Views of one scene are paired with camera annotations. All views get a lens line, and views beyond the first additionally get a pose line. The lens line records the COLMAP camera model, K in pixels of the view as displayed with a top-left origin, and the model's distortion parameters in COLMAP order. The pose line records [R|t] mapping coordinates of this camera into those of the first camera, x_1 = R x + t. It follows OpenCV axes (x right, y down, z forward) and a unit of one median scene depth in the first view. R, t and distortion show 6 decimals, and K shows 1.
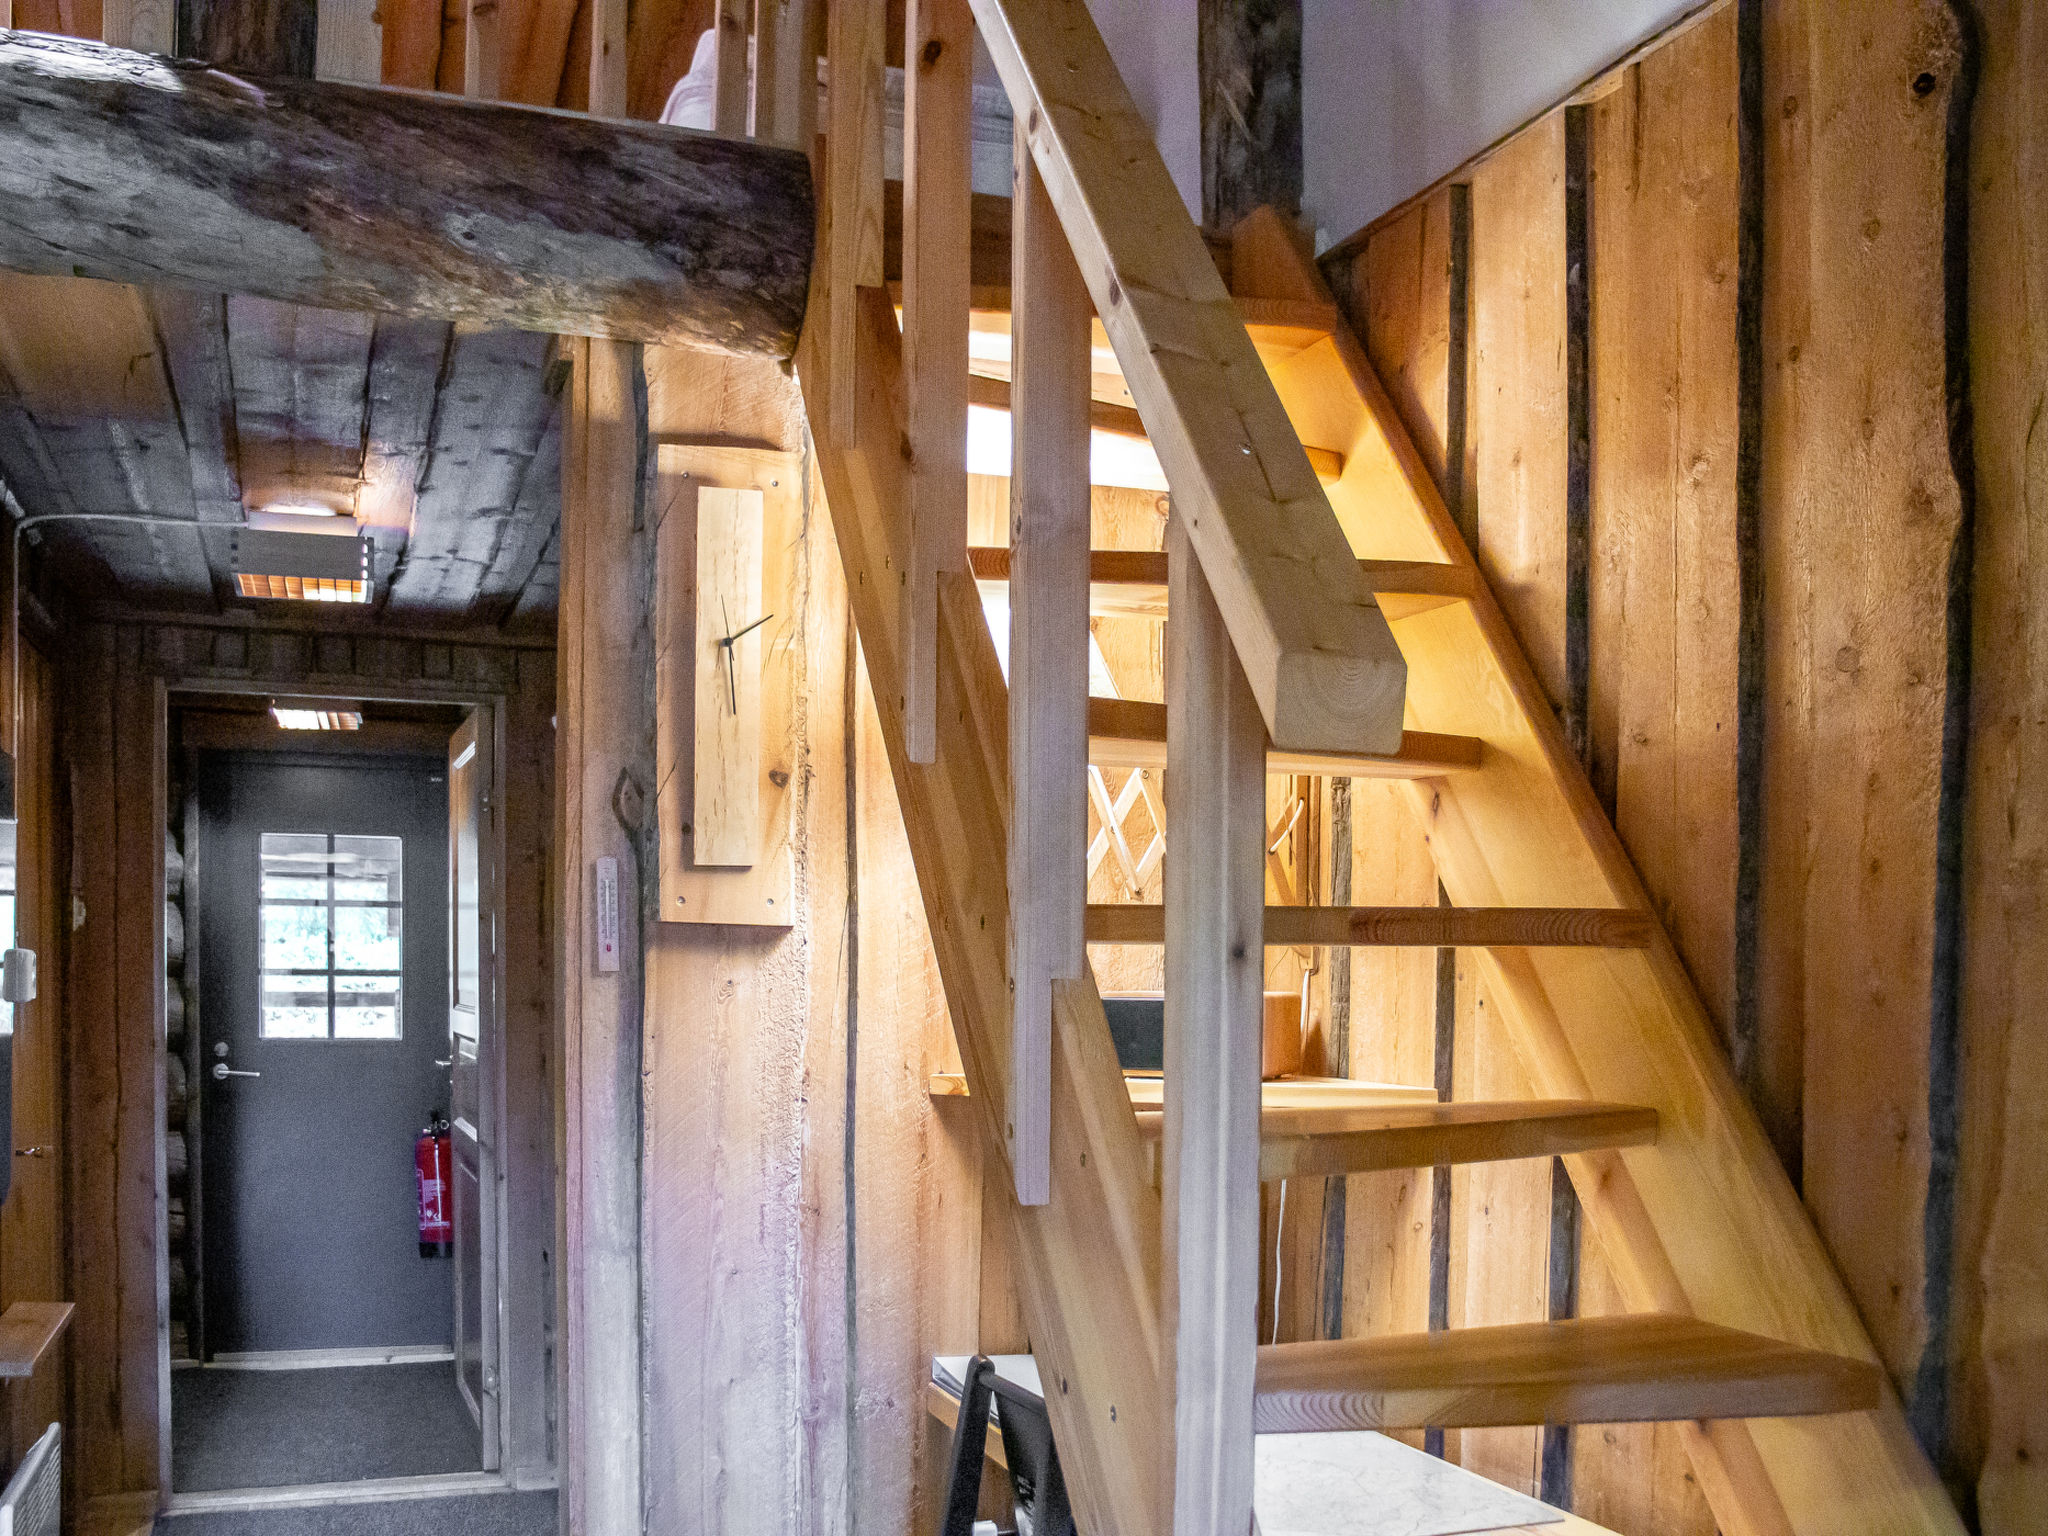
lens RADIAL K [[1901.7, 0, 1027.2], [0, 1901.7, 1058.9], [0, 0, 1]] dist [-0.108901, 0.043570]
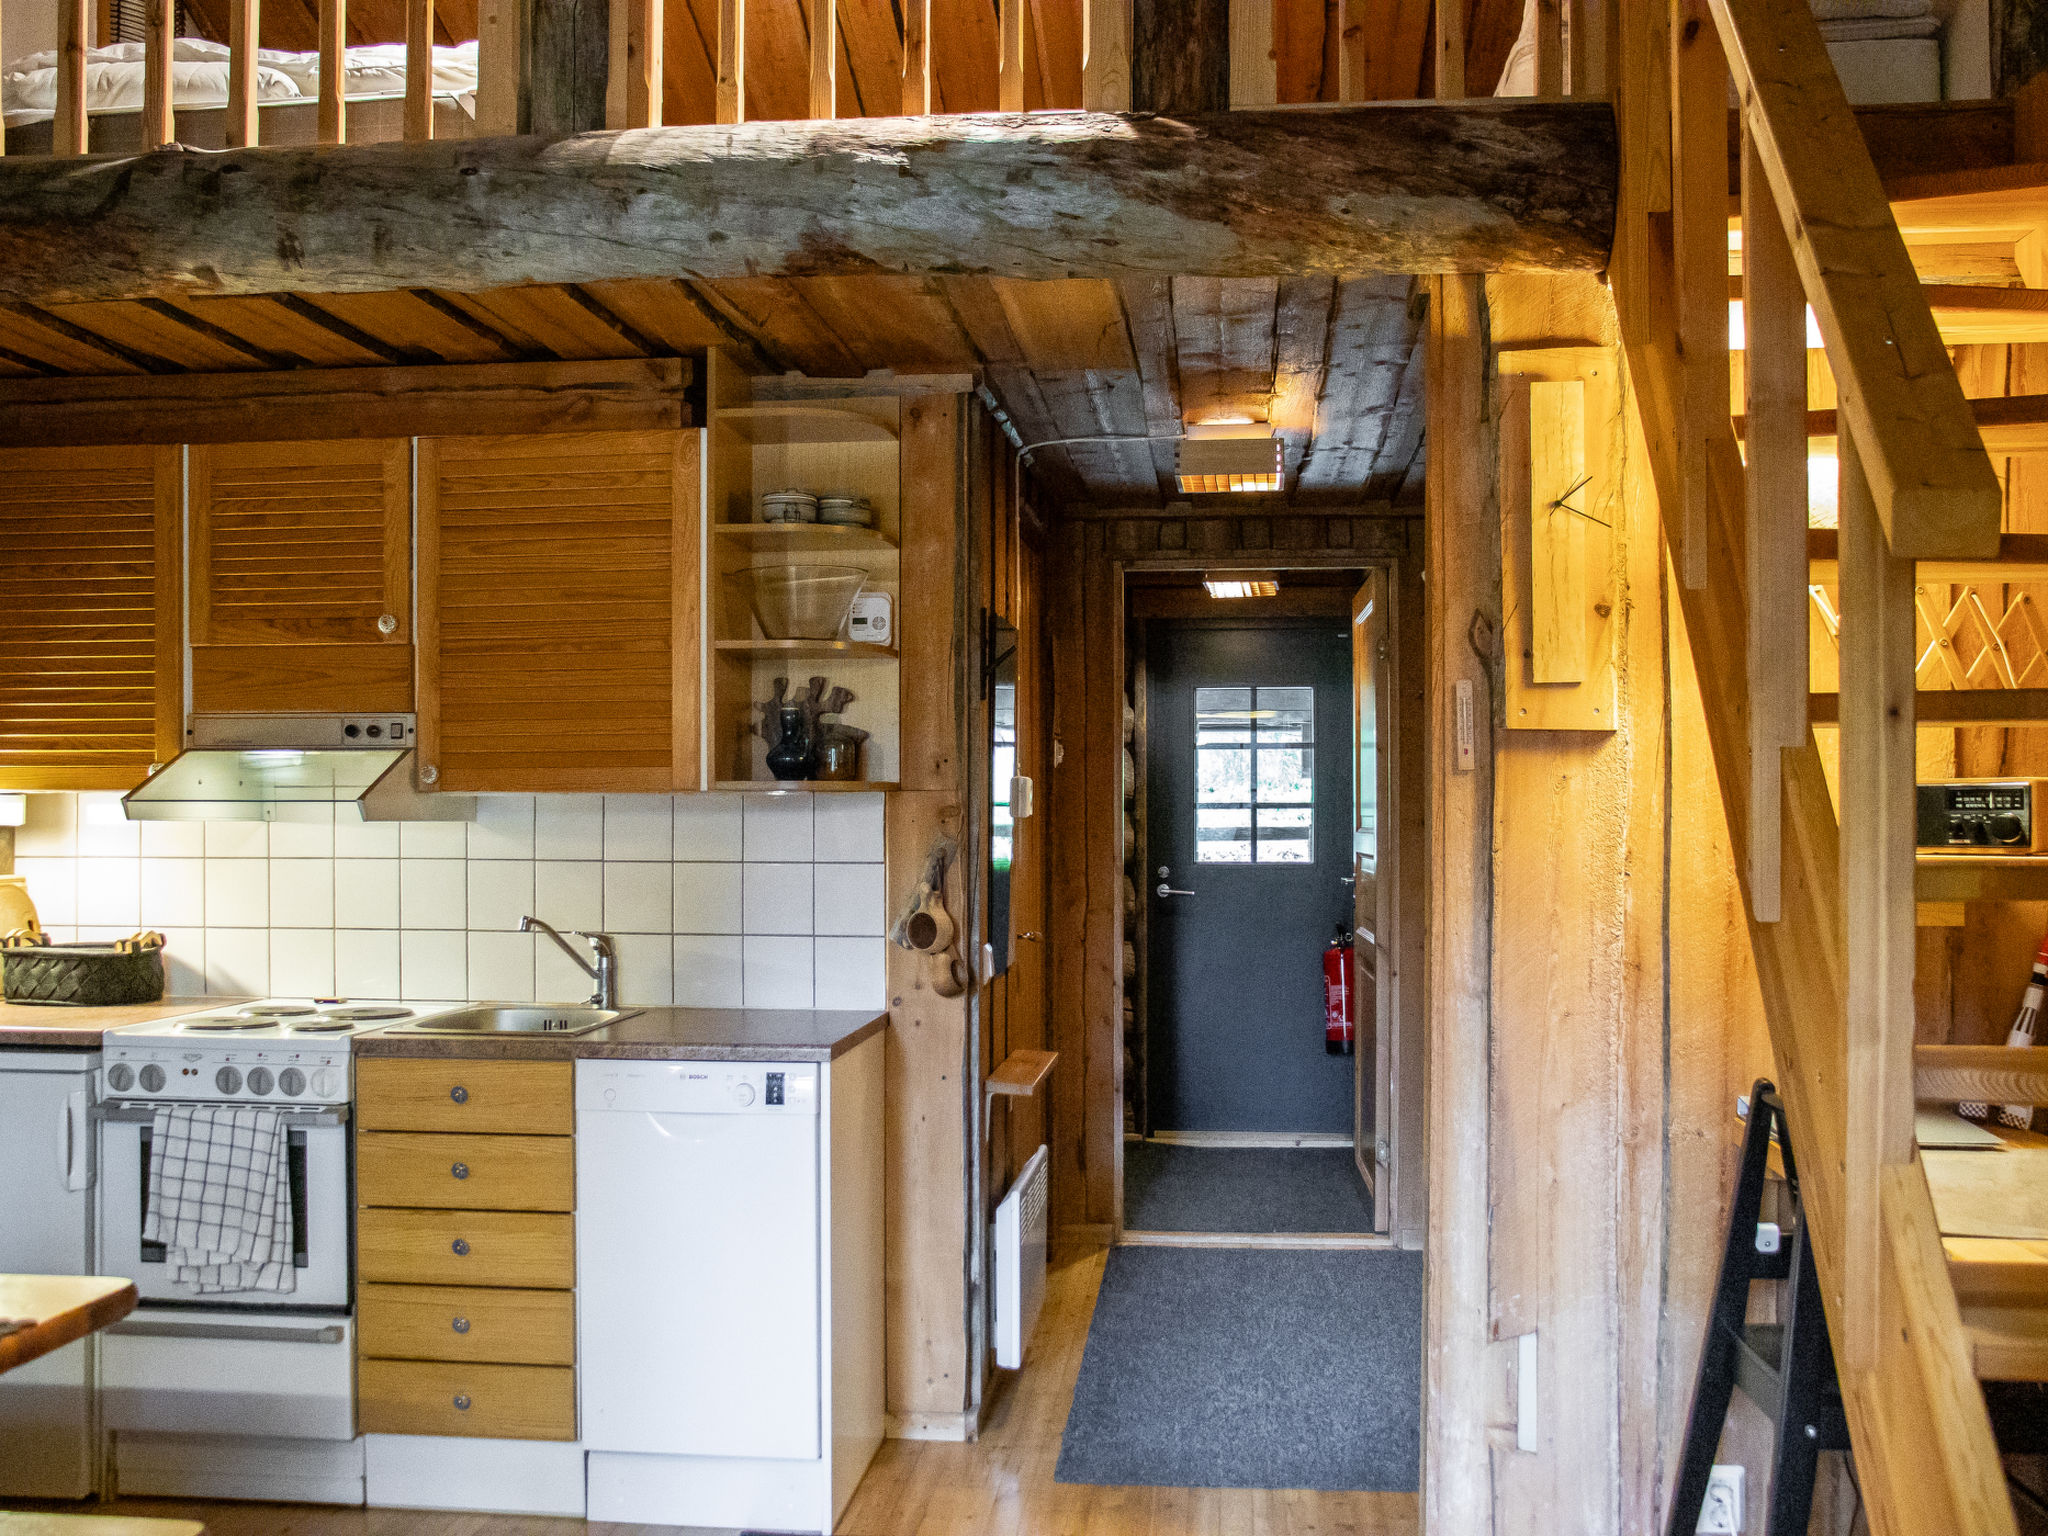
lens RADIAL K [[1851.4, 0, 1050.8], [0, 1851.4, 827.0], [0, 0, 1]] dist [-0.134937, 0.134259]
pose [[0.893772, -0.011983, -0.448362, 0.078253], [-0.007611, 0.999094, -0.041875, 0.043229], [0.448458, 0.040839, 0.892871, -0.211447]]
